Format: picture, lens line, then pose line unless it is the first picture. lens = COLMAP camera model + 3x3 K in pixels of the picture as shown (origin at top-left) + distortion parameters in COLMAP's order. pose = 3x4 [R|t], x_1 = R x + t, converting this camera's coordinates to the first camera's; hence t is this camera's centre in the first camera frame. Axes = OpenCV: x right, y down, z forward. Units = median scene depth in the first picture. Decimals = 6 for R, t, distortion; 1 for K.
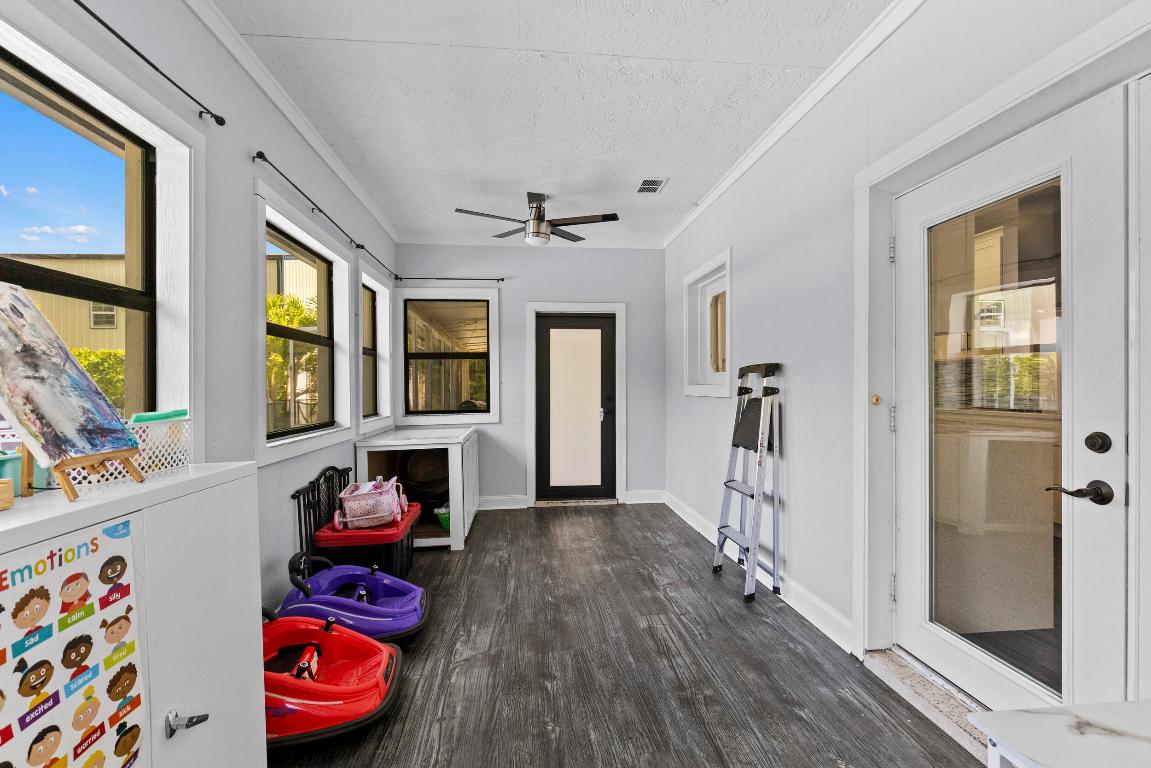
lens RADIAL K [[514.6, 0, 572.1], [0, 514.6, 384.6], [0, 0, 1]] dist [0.003237, 0.000245]
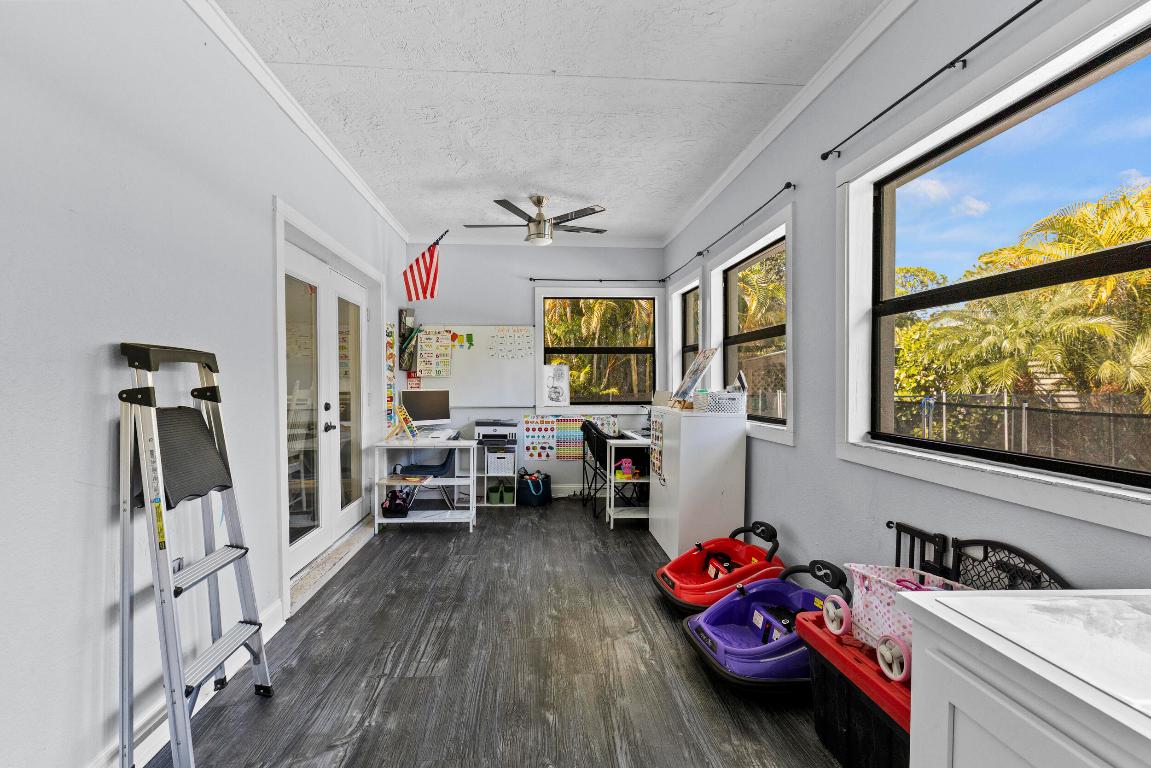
lens RADIAL K [[514.6, 0, 572.1], [0, 514.6, 384.6], [0, 0, 1]] dist [0.003237, 0.000245]
pose [[-0.999802, 0.011947, 0.015941, -0.103099], [0.012058, 0.999904, 0.006896, 0.002895], [-0.015857, 0.007087, -0.999849, 2.001818]]
